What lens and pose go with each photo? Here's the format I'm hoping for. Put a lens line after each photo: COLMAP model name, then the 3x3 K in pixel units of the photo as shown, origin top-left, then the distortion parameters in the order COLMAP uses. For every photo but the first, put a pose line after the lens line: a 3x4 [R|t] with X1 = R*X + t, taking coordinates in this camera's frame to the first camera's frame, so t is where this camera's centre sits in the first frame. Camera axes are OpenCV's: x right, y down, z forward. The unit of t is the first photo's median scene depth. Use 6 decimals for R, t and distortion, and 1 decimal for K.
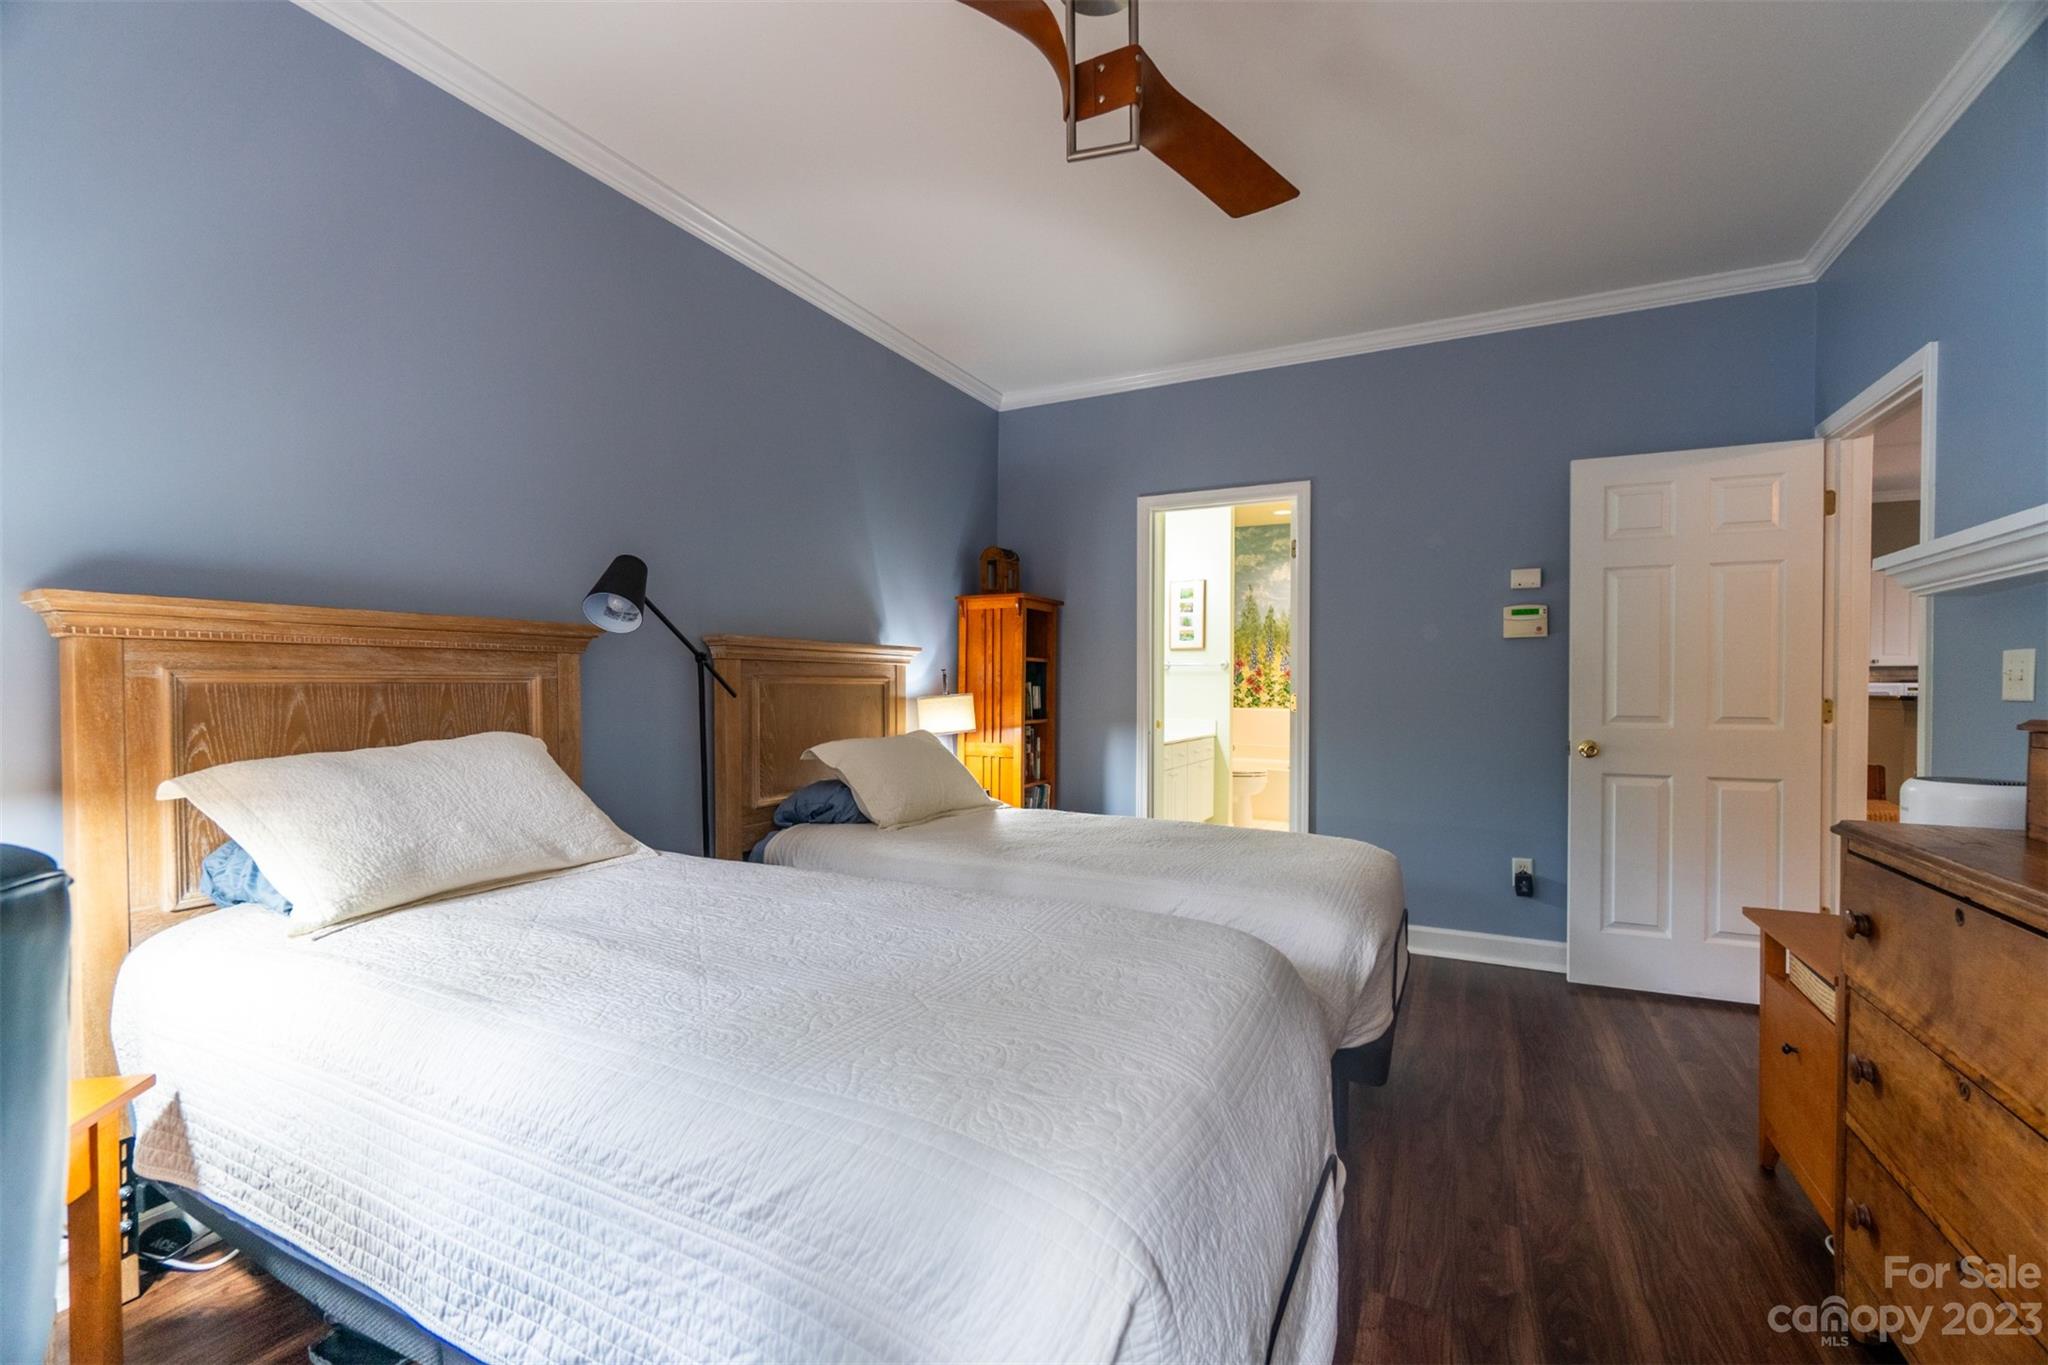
lens RADIAL K [[881.0, 0, 1005.1], [0, 881.0, 693.1], [0, 0, 1]] dist [-0.005874, 0.003804]
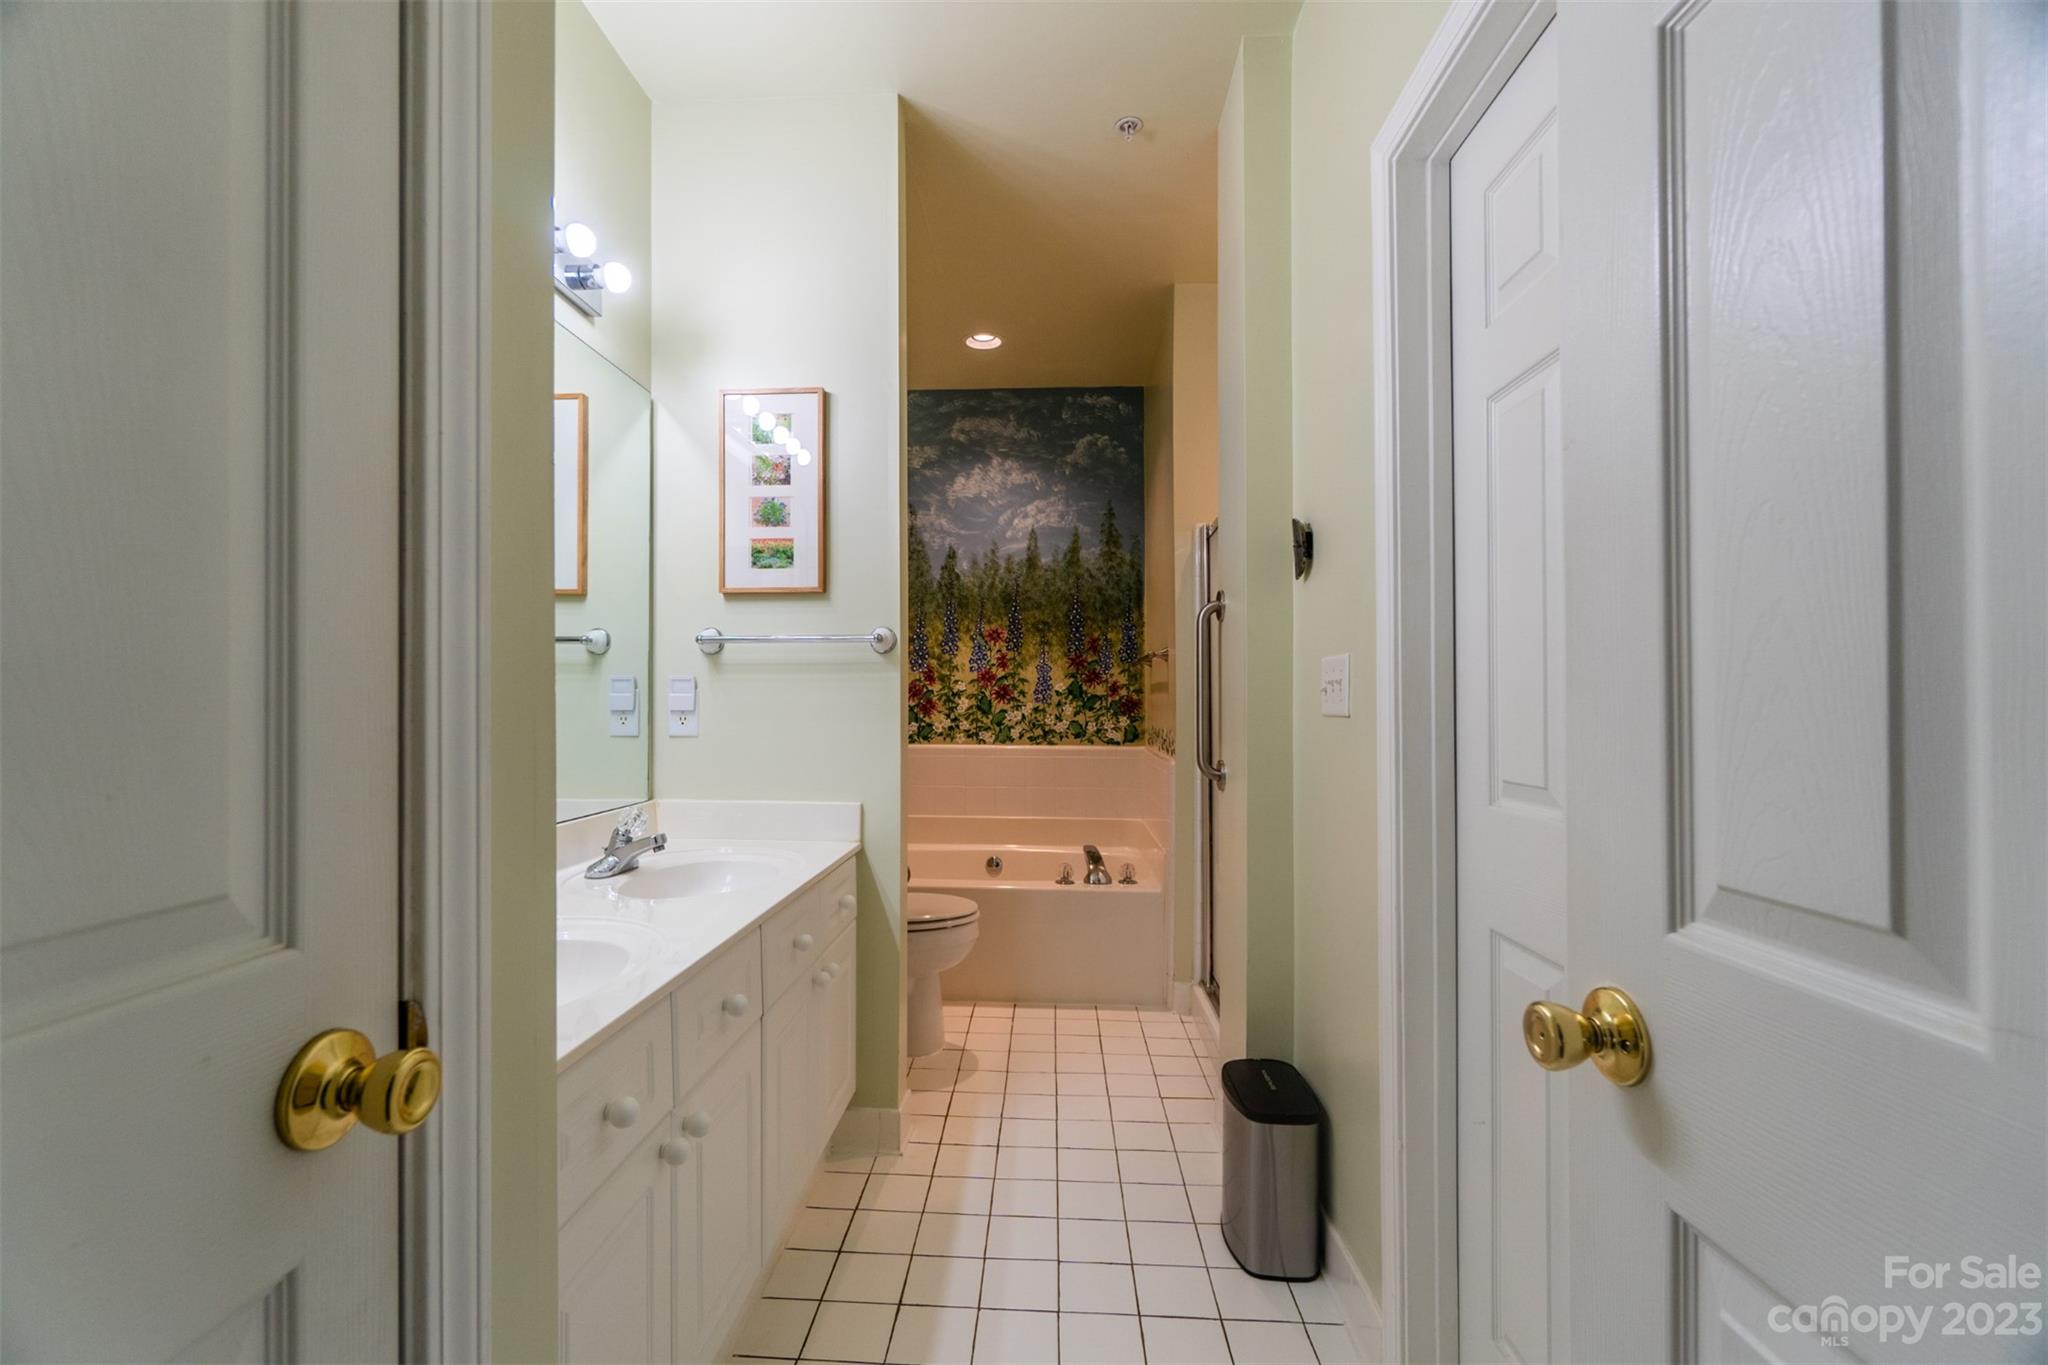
lens RADIAL K [[881.0, 0, 1005.1], [0, 881.0, 693.1], [0, 0, 1]] dist [-0.005874, 0.003804]
pose [[0.909906, -0.004284, 0.414791, 0.115681], [0.011647, 0.999816, -0.015222, -0.004374], [-0.414650, 0.018682, 0.909789, 0.516999]]
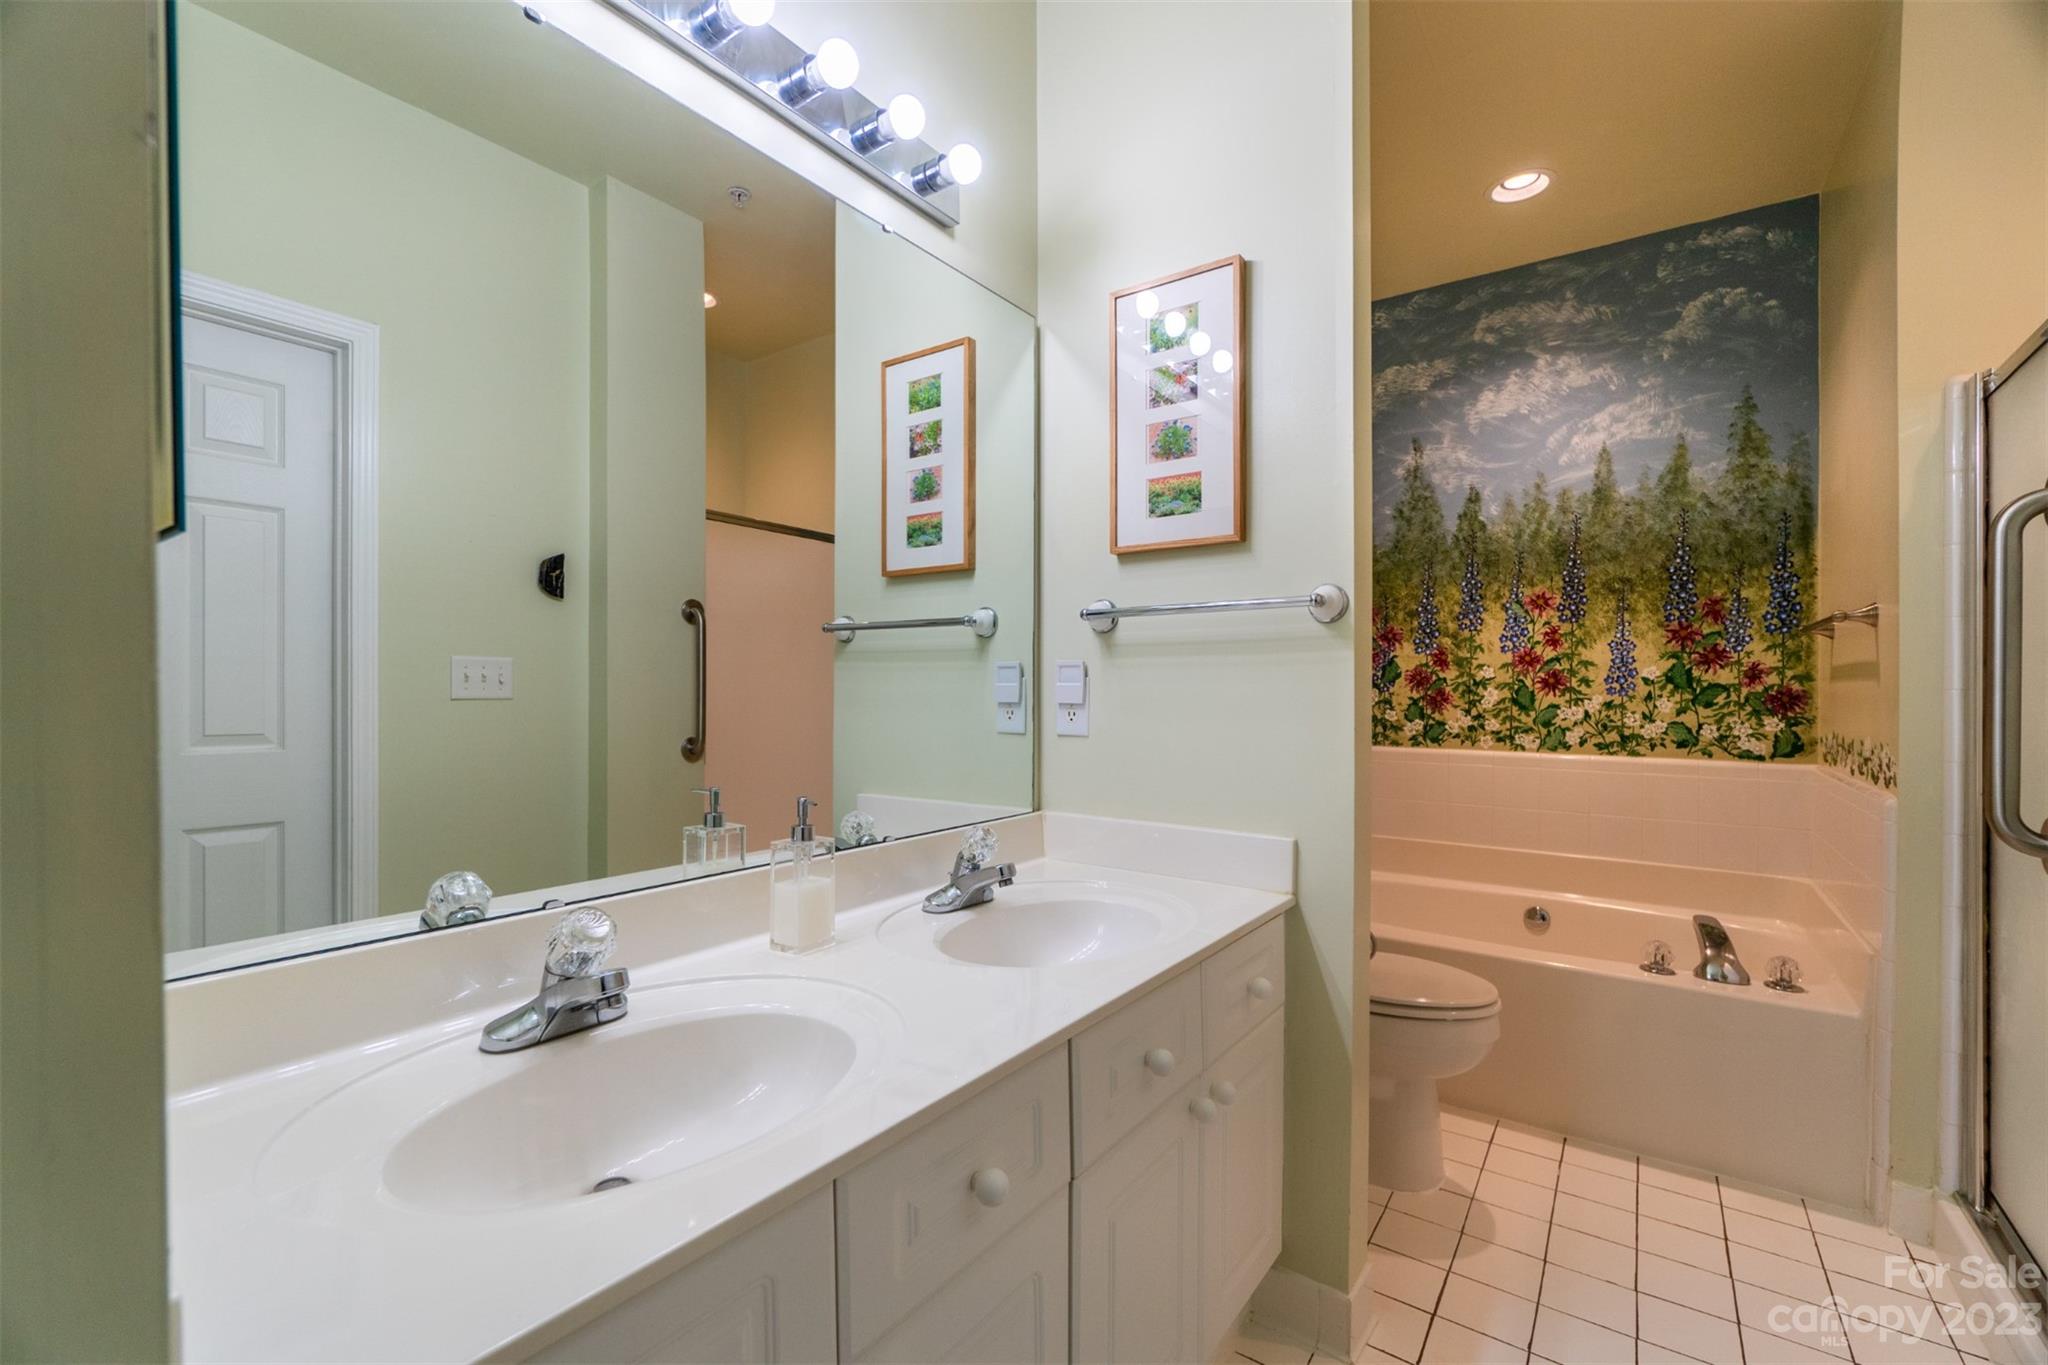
lens RADIAL K [[881.0, 0, 1005.1], [0, 881.0, 693.1], [0, 0, 1]] dist [-0.005874, 0.003804]
pose [[0.989377, -0.005062, -0.145284, 0.153092], [0.003929, 0.999960, -0.008080, -0.005237], [0.145319, 0.007423, 0.989357, 0.585088]]
